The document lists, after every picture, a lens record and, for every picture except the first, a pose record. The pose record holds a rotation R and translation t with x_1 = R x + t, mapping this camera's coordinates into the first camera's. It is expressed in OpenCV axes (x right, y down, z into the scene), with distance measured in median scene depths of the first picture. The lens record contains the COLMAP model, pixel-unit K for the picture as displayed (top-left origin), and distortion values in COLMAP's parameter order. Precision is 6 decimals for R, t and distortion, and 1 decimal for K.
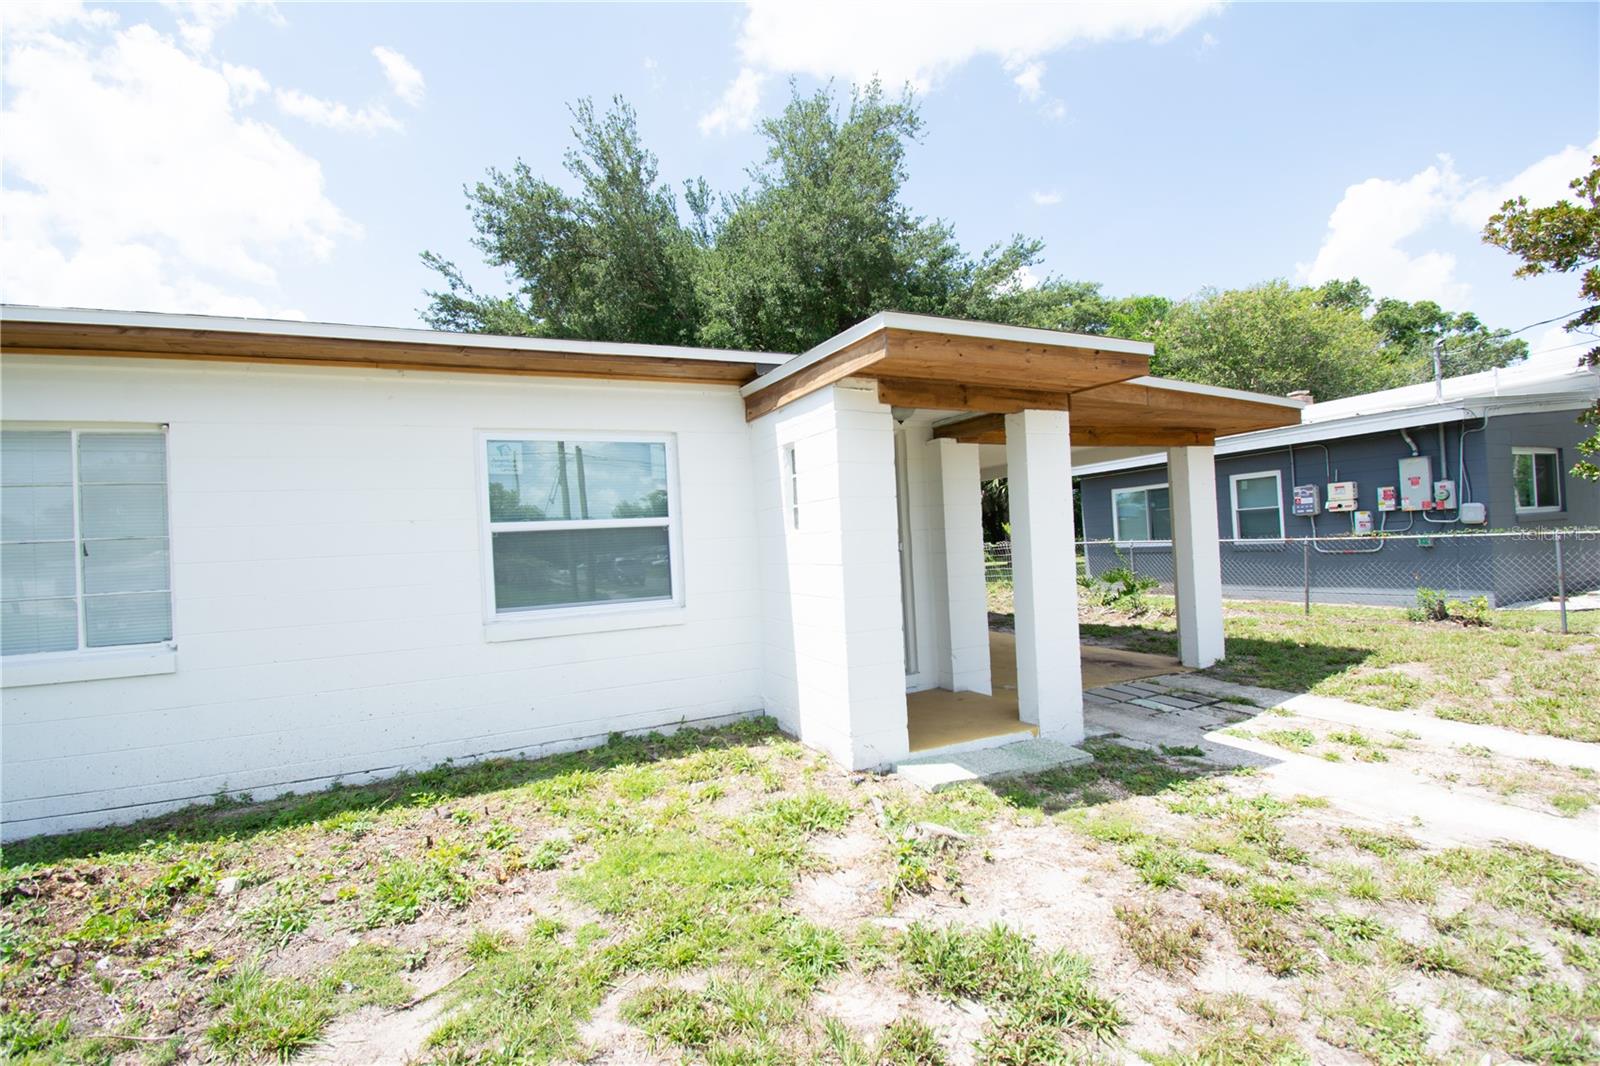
lens RADIAL K [[717.2, 0, 800.0], [0, 717.2, 533.0], [0, 0, 1]] dist [-0.032786, -0.000499]
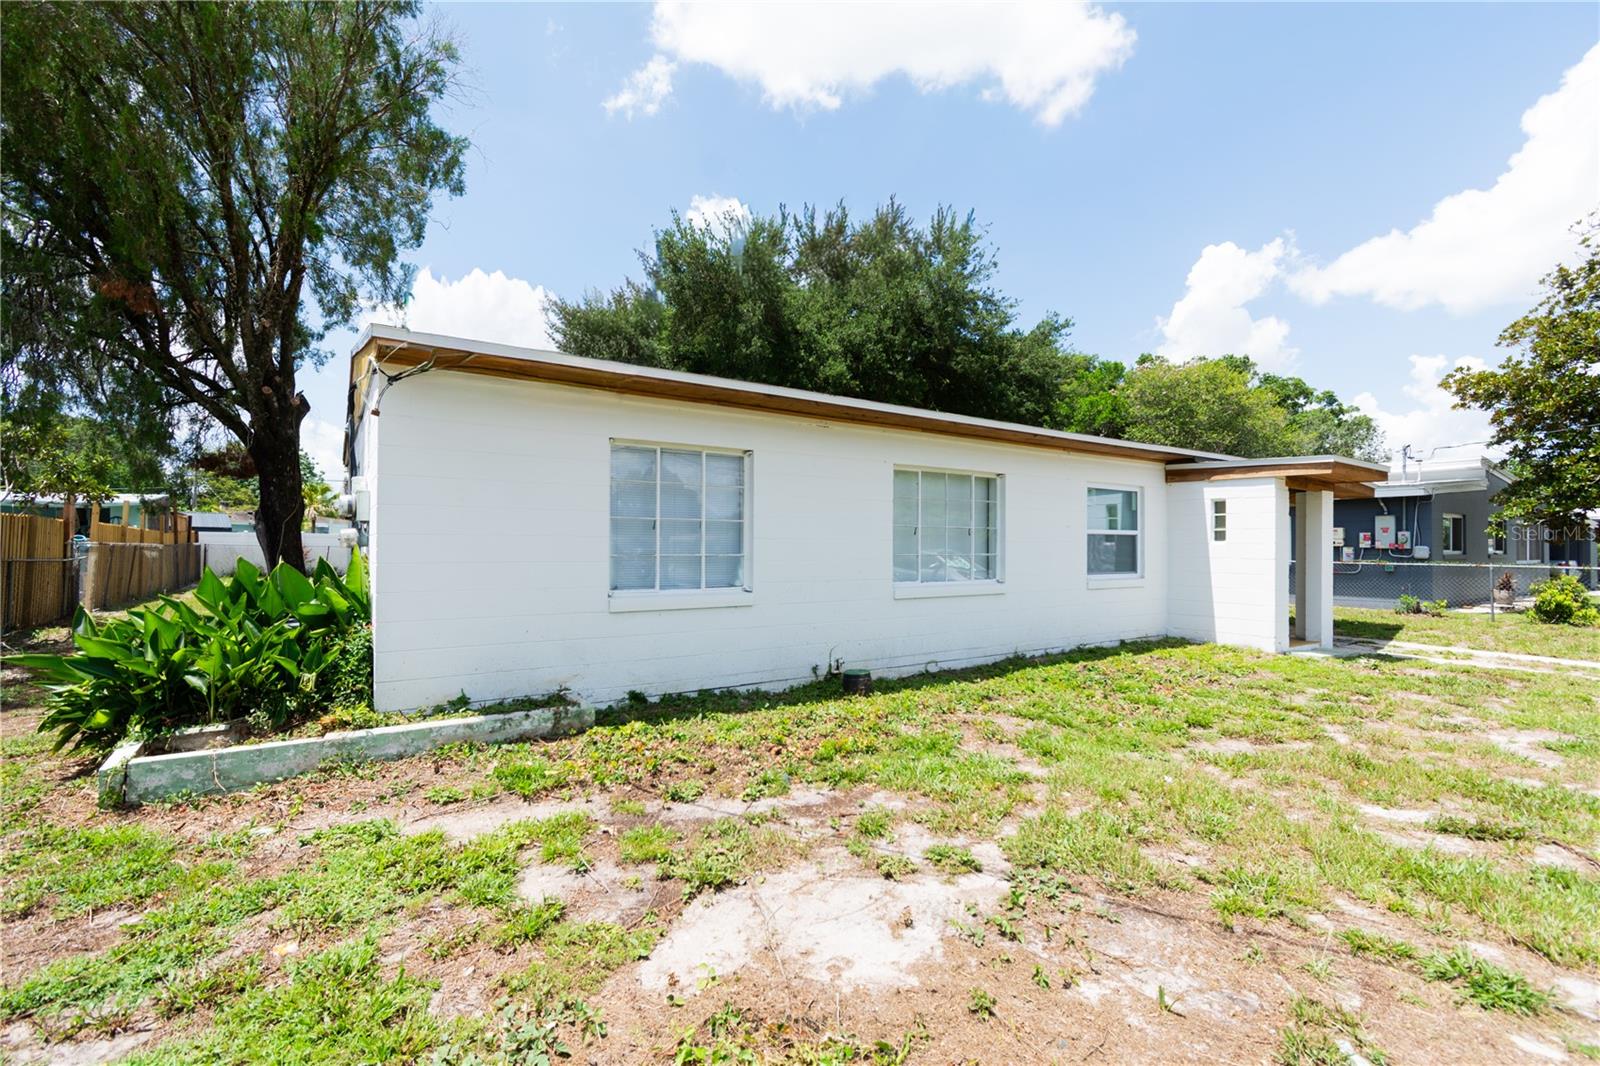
lens RADIAL K [[712.7, 0, 792.2], [0, 712.7, 534.1], [0, 0, 1]] dist [-0.001205, -0.000178]
pose [[0.984394, 0.061420, 0.164911, -0.719592], [-0.061401, 0.998100, -0.005220, 0.026388], [-0.164918, -0.004987, 0.986295, -0.384655]]
